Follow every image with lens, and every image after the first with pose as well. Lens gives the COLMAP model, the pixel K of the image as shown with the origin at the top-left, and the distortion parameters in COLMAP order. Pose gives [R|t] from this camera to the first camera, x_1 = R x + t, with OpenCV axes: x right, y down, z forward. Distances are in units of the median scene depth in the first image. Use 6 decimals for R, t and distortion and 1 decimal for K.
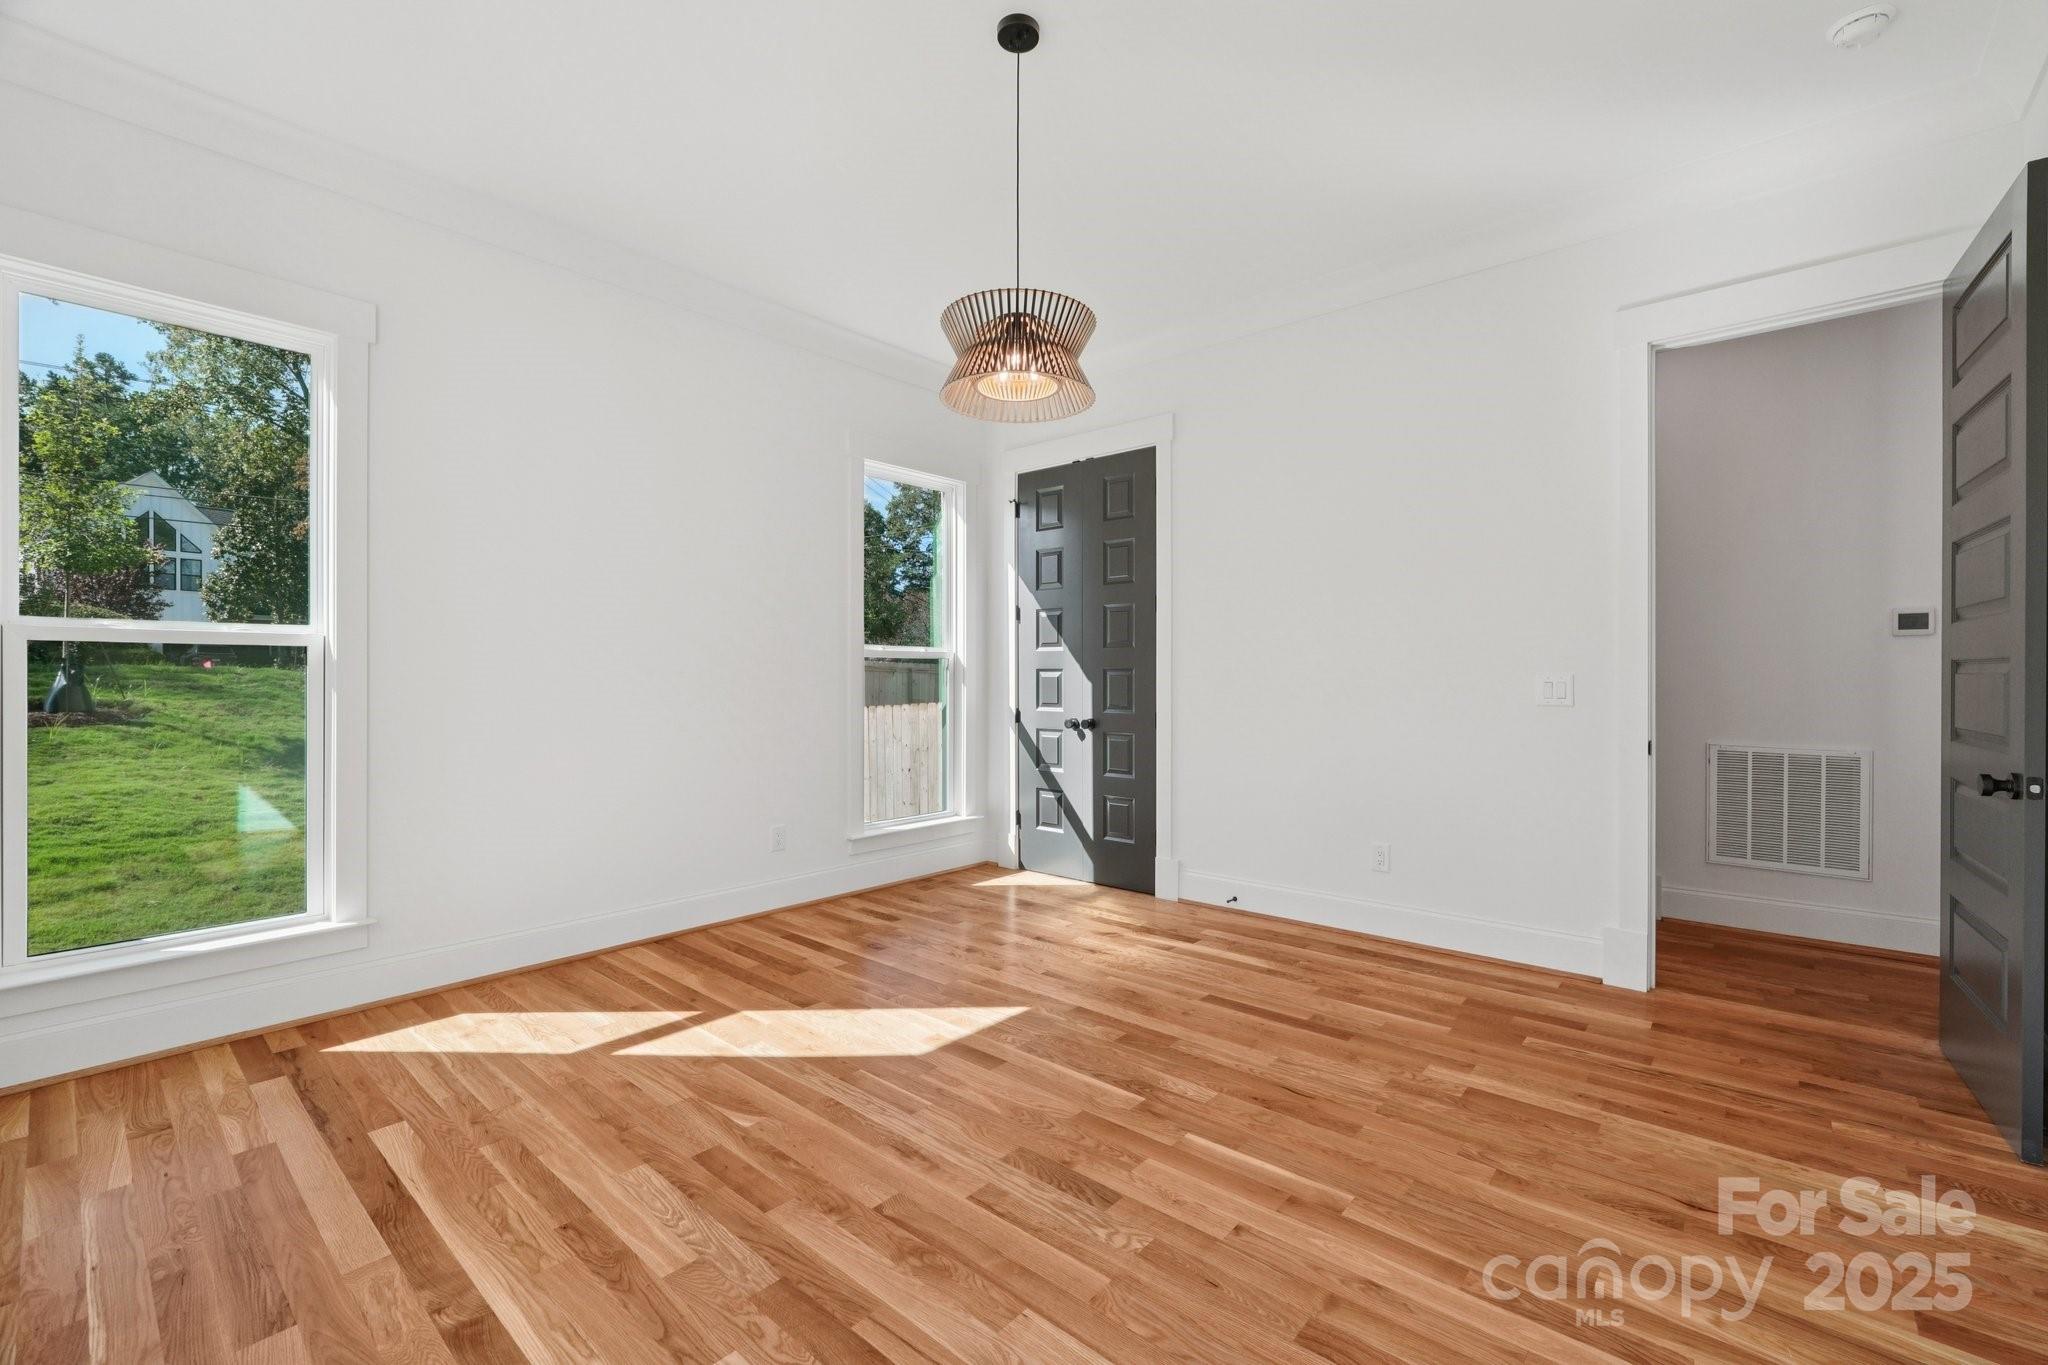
lens RADIAL K [[857.5, 0, 1030.0], [0, 857.5, 680.1], [0, 0, 1]] dist [-0.005239, 0.000137]
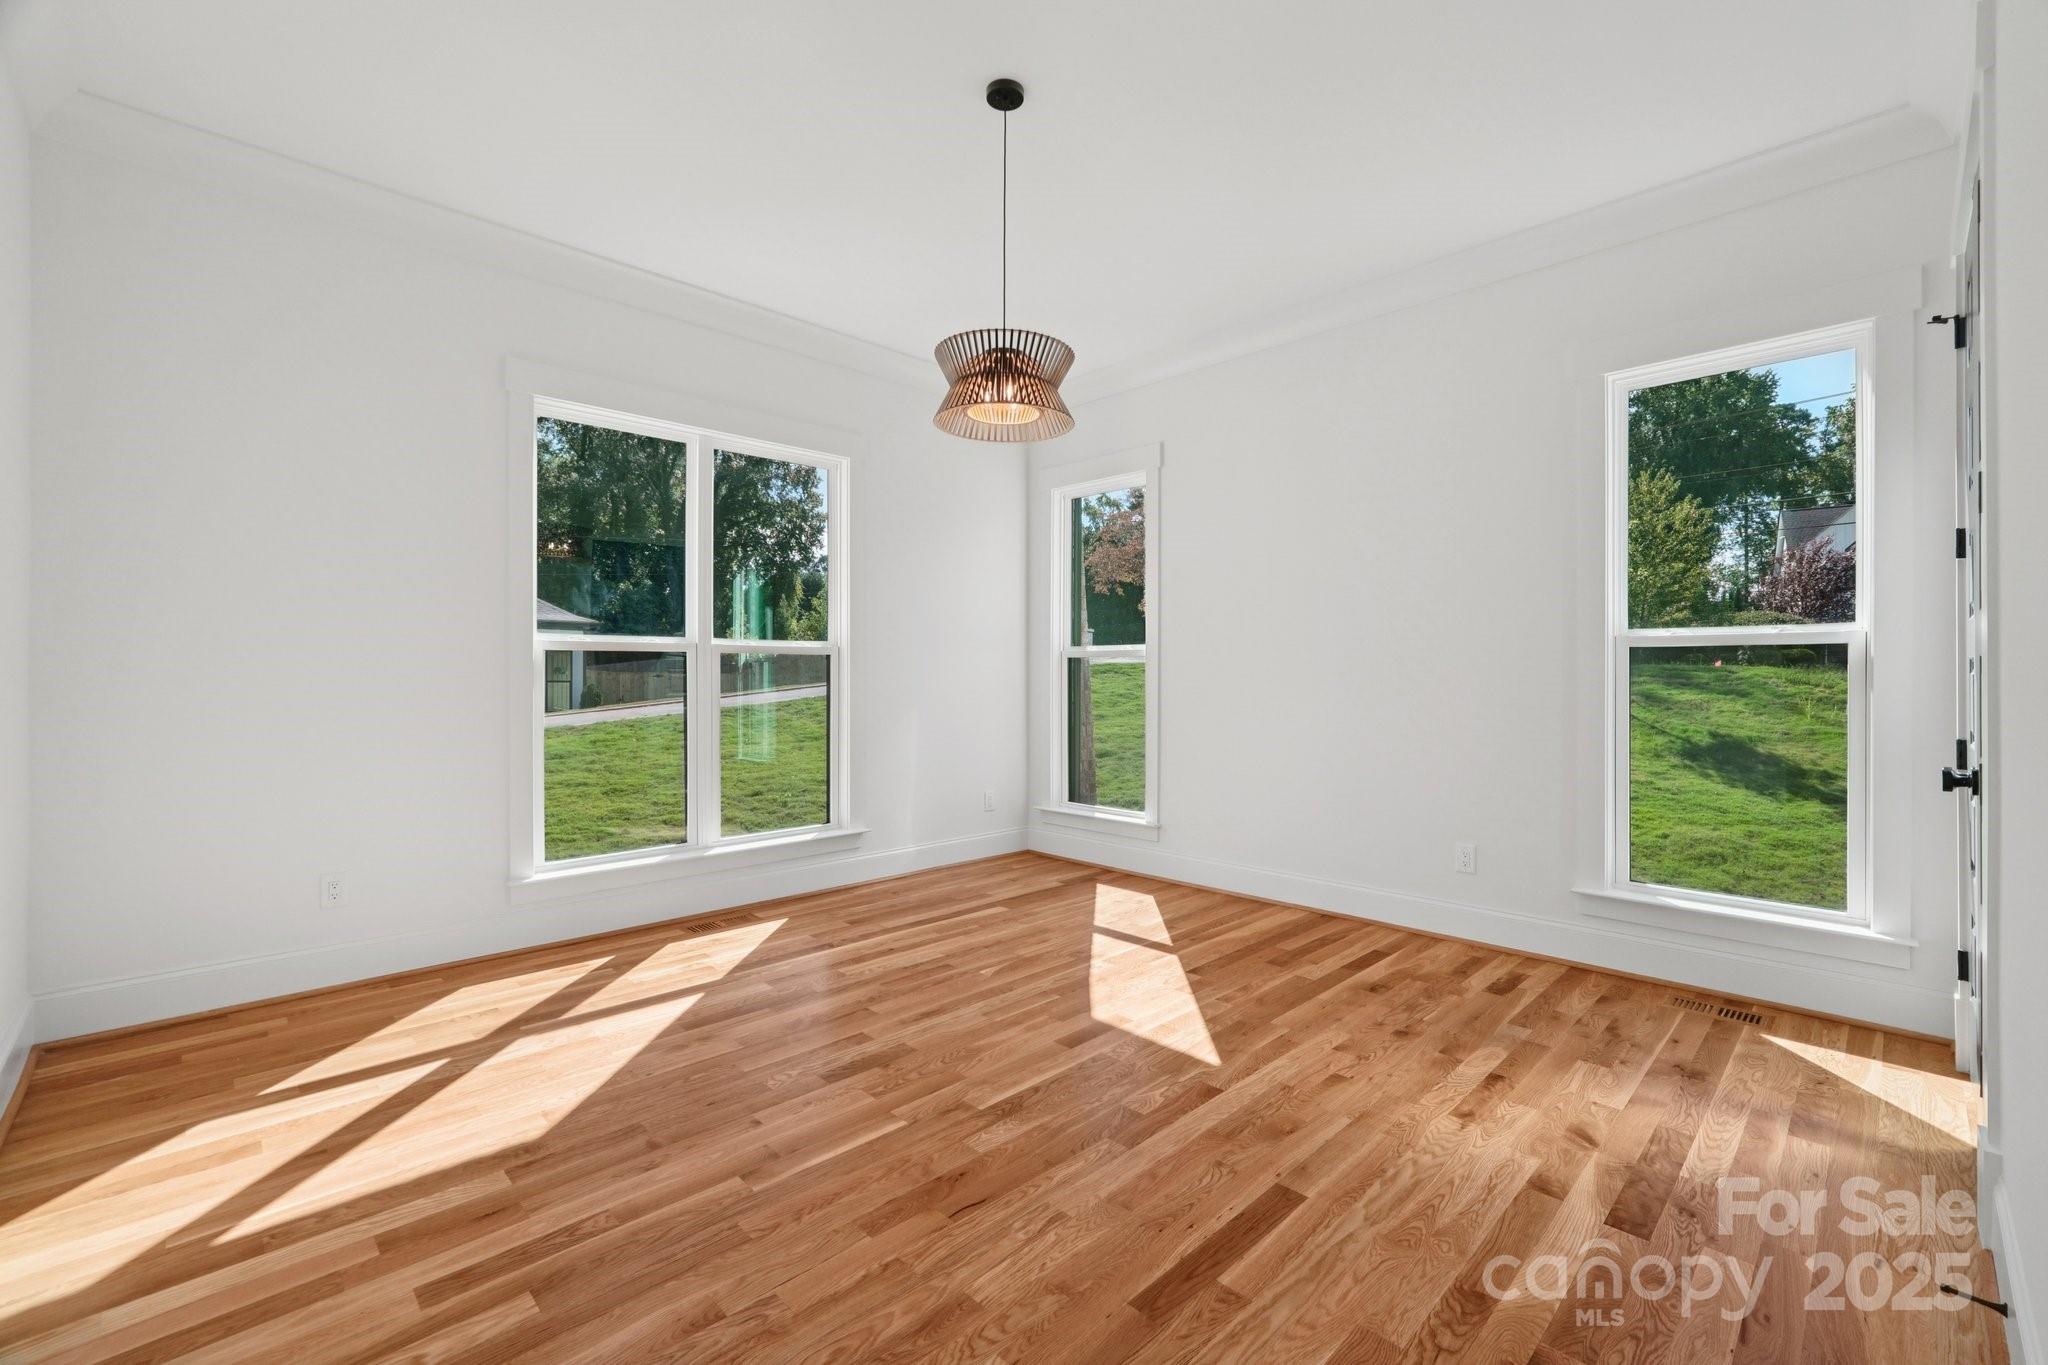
lens RADIAL K [[857.5, 0, 1030.0], [0, 857.5, 680.1], [0, 0, 1]] dist [-0.005239, 0.000137]
pose [[-0.076920, 0.003499, -0.997031, 0.883887], [-0.002514, 0.999990, 0.003703, 0.001803], [0.997034, 0.002792, -0.076910, 0.914286]]
